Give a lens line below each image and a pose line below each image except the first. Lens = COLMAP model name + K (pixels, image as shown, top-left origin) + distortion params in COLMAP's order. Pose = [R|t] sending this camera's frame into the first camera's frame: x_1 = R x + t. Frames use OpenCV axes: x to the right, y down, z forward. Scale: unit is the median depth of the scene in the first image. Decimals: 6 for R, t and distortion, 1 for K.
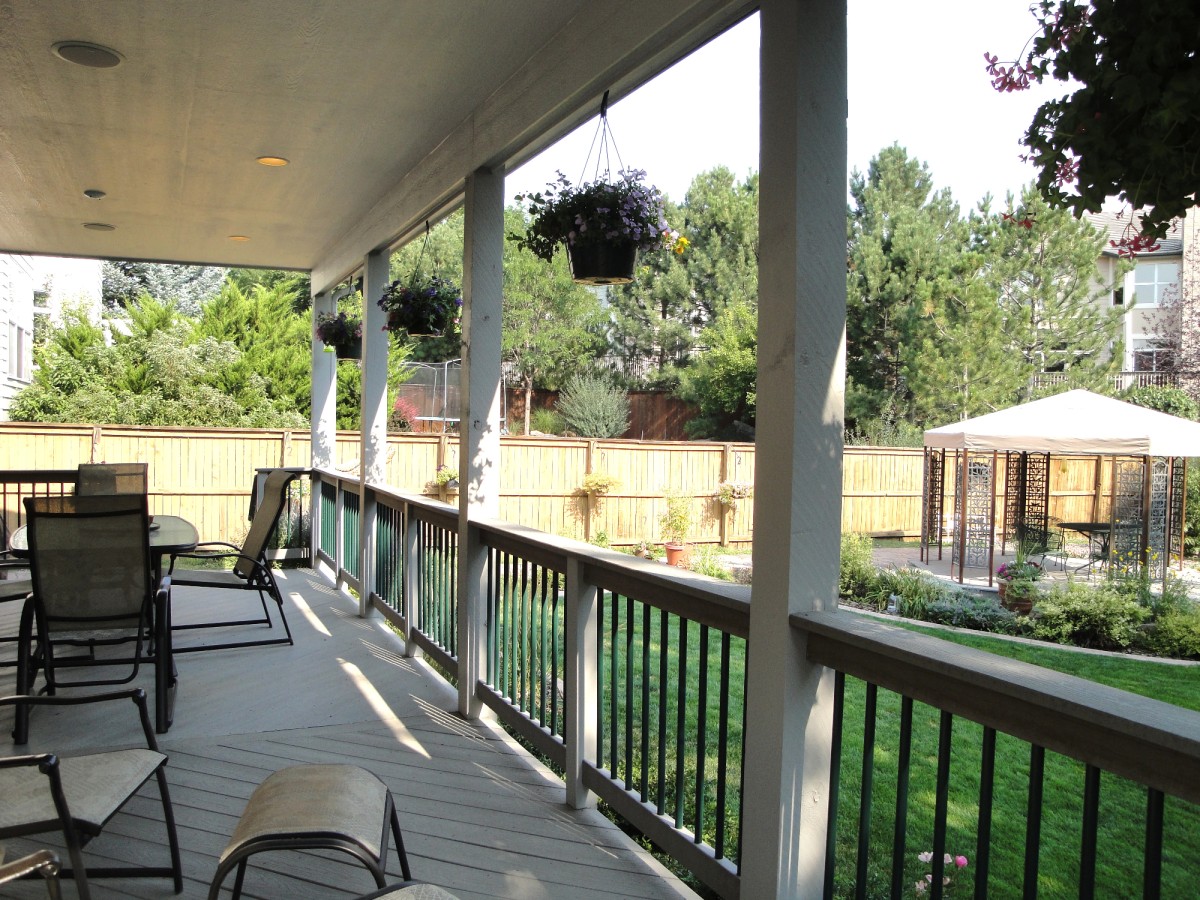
lens RADIAL K [[1002.5, 0, 601.0], [0, 1002.5, 454.4], [0, 0, 1]] dist [-0.017569, 0.000241]
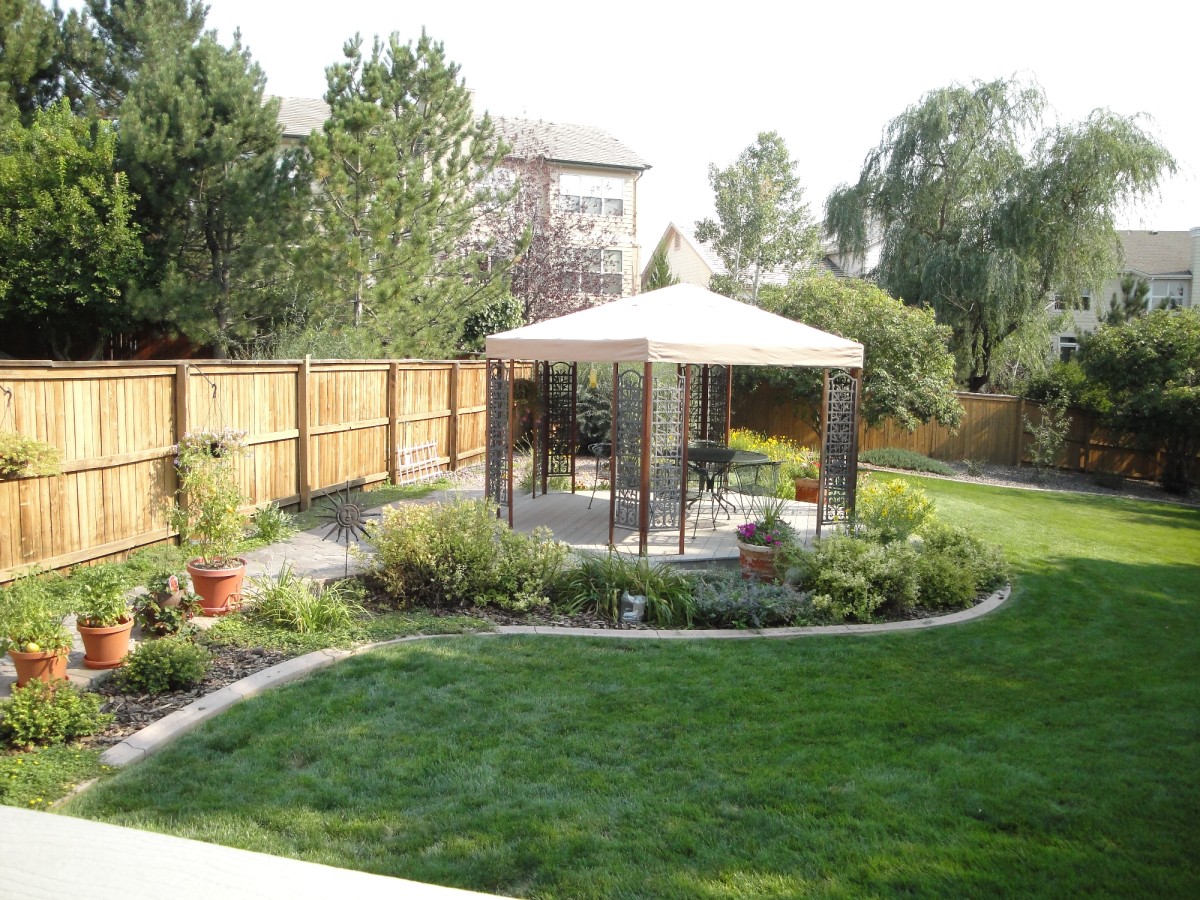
lens RADIAL K [[1002.5, 0, 597.8], [0, 1002.5, 447.4], [0, 0, 1]] dist [-0.017569, 0.000241]
pose [[0.658887, -0.089095, 0.746947, -0.145124], [0.024447, 0.994973, 0.097114, -0.012218], [-0.751845, -0.045727, 0.657753, 0.448585]]
